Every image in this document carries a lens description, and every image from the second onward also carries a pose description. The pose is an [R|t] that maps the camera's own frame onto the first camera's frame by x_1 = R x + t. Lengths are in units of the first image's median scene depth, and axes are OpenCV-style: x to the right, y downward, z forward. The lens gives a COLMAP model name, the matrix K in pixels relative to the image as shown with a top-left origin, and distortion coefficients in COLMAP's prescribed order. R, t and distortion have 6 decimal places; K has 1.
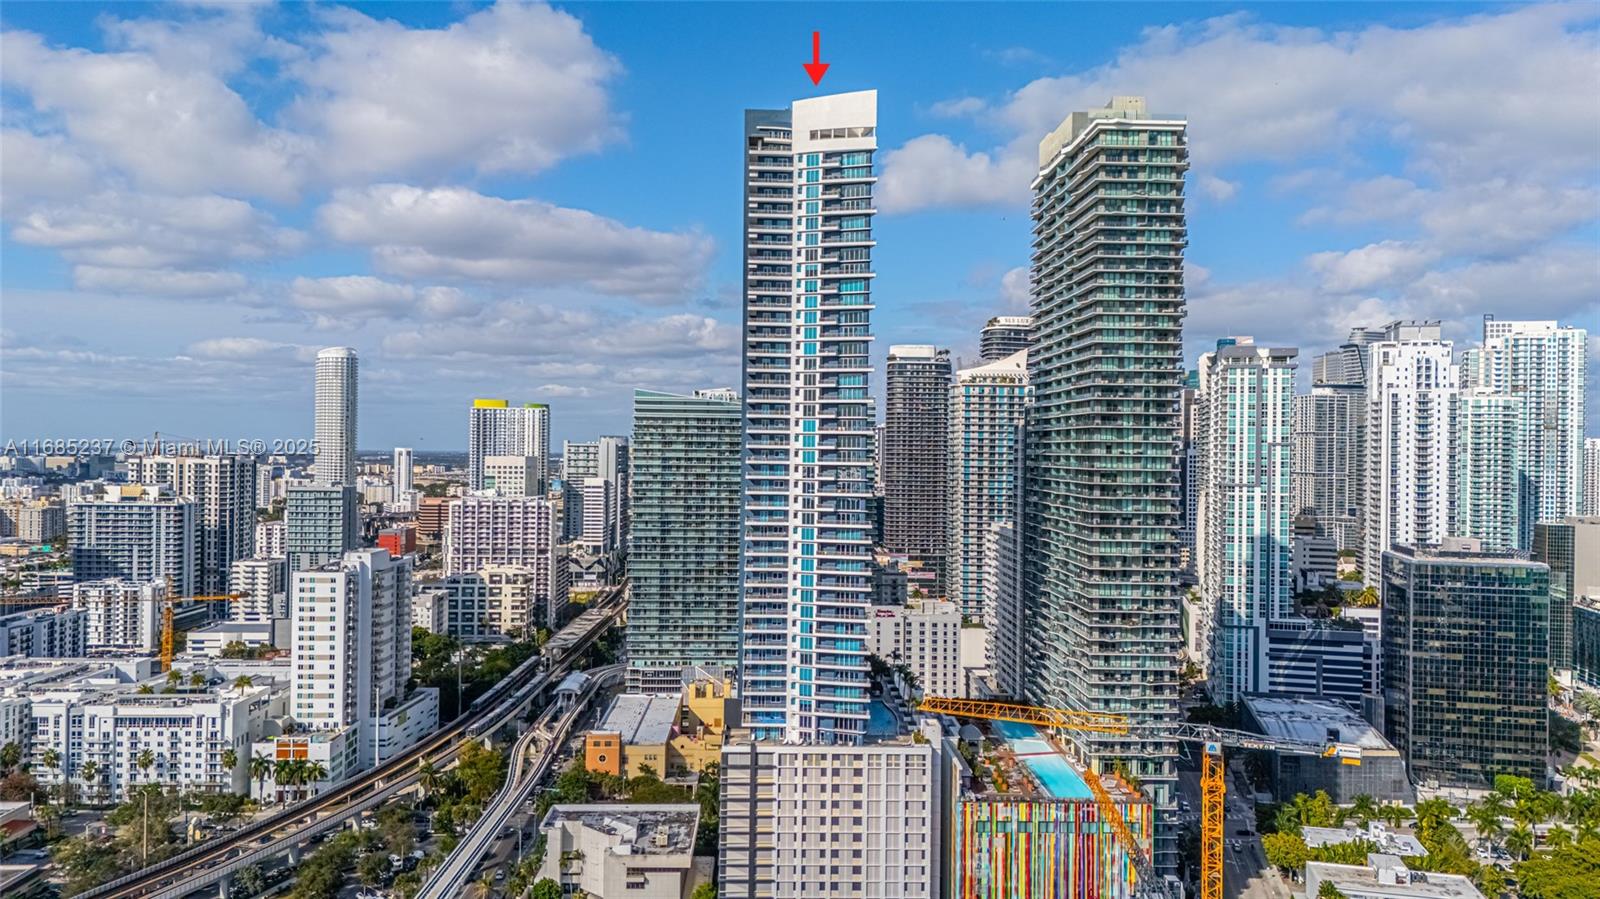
lens RADIAL K [[1174.0, 0, 805.9], [0, 1174.0, 451.9], [0, 0, 1]] dist [0.073077, -0.068786]
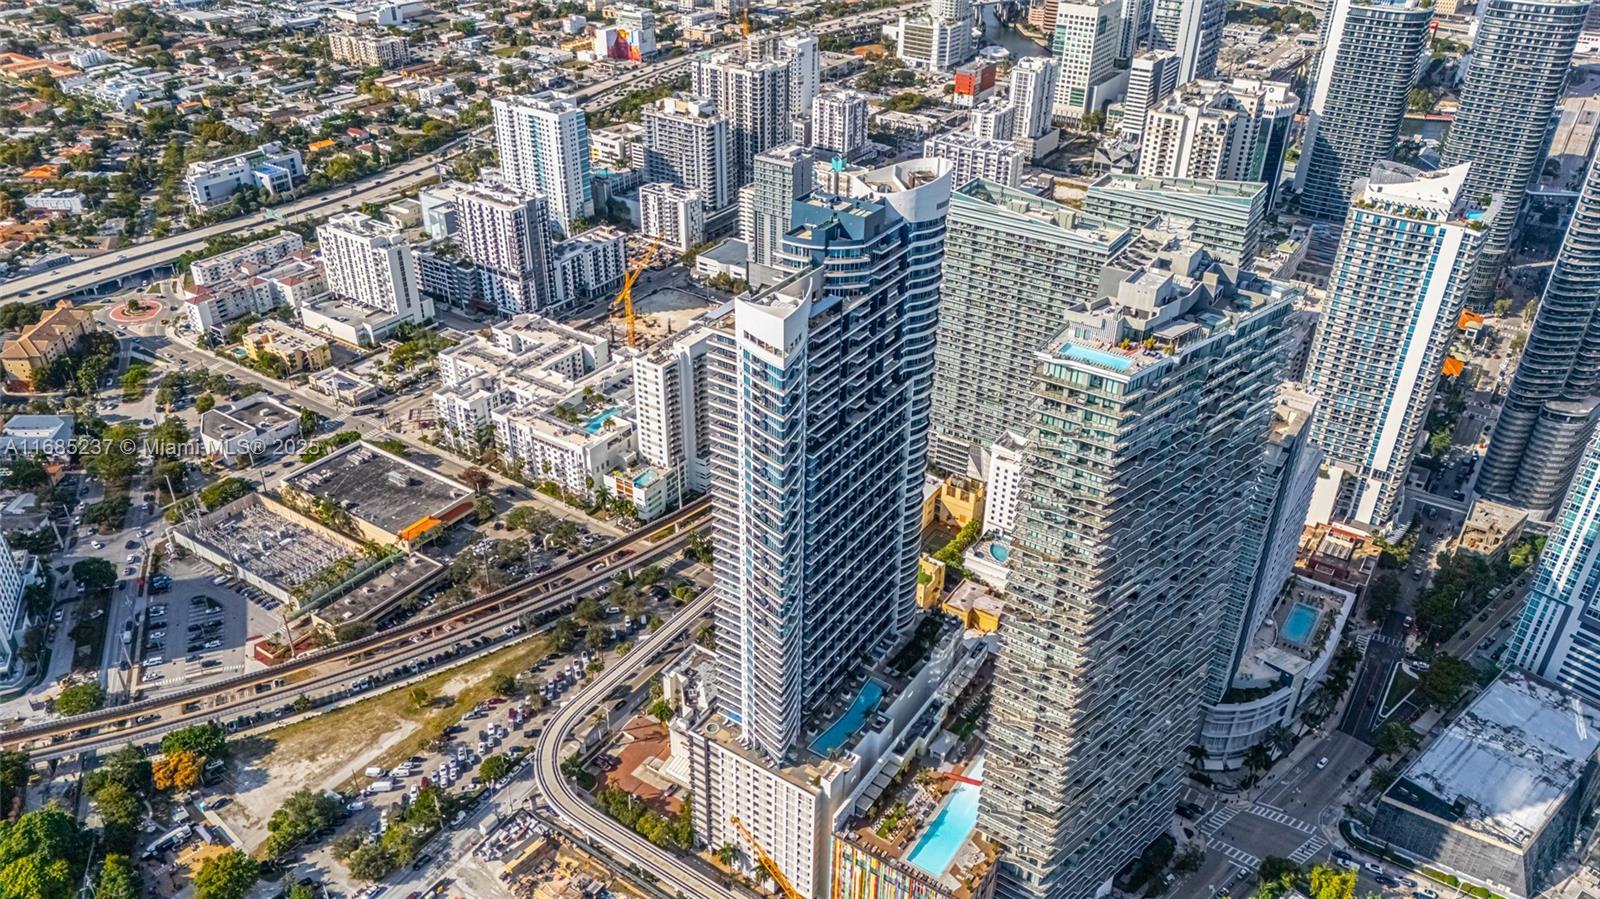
lens RADIAL K [[1174.0, 0, 805.9], [0, 1174.0, 451.9], [0, 0, 1]] dist [0.073077, -0.068786]
pose [[0.814472, 0.300797, -0.496141, 0.322914], [-0.005993, 0.859433, 0.511213, -0.380716], [0.580171, -0.413396, 0.701787, 0.121626]]
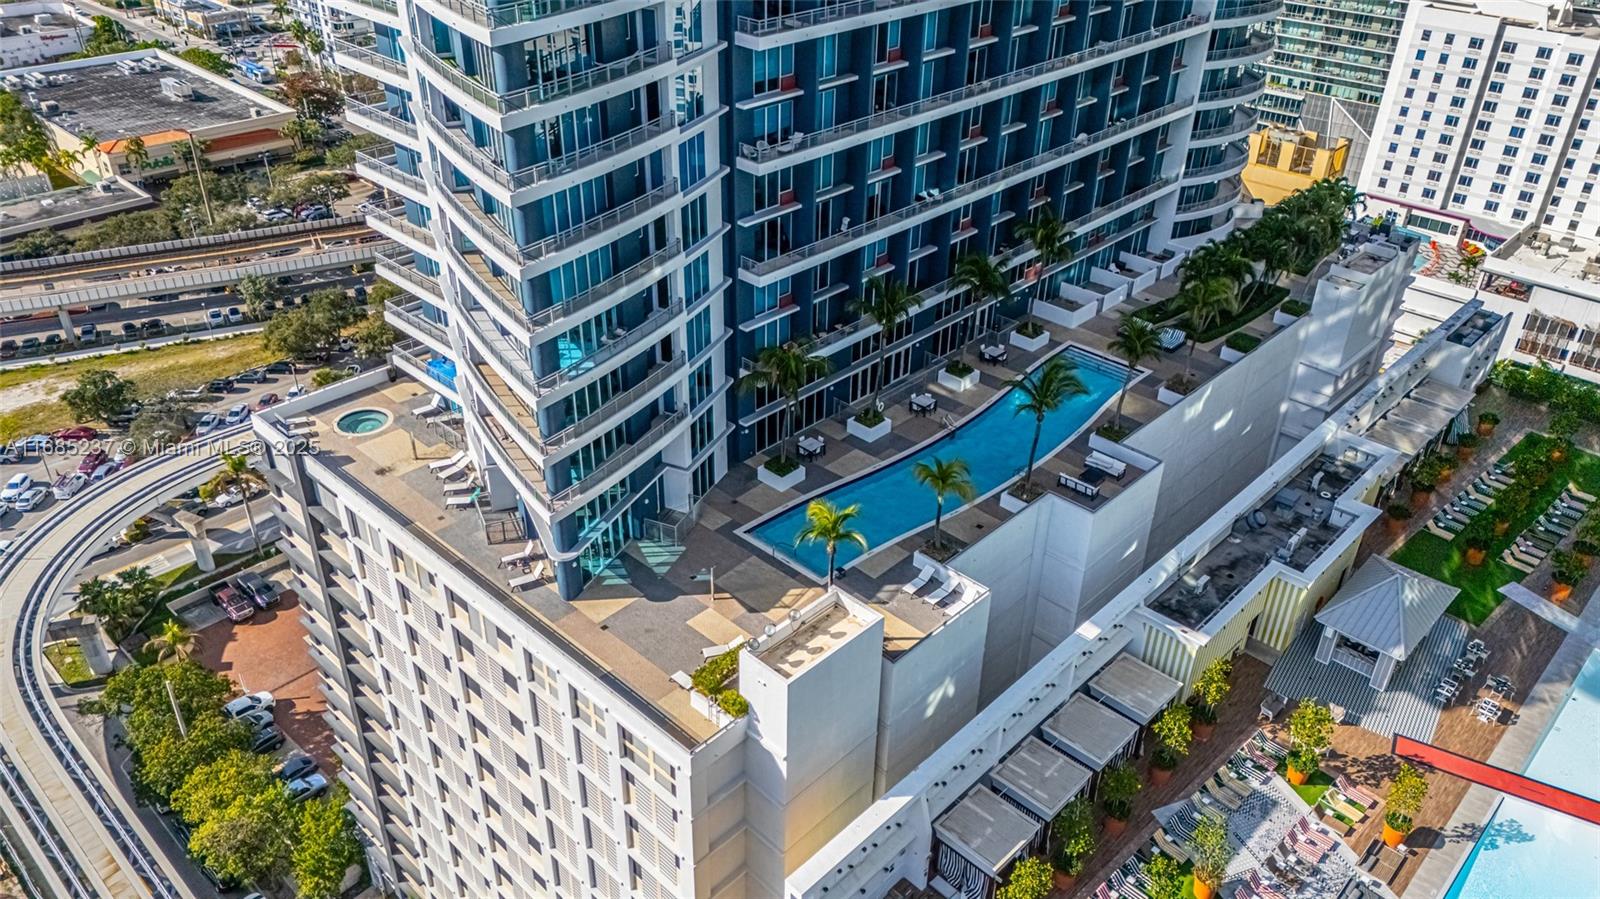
lens RADIAL K [[1174.0, 0, 805.9], [0, 1174.0, 451.9], [0, 0, 1]] dist [0.073077, -0.068786]
pose [[0.702071, 0.376324, -0.604546, 0.119133], [-0.010183, 0.854173, 0.519888, 0.044917], [0.712034, -0.358843, 0.603523, 0.462928]]
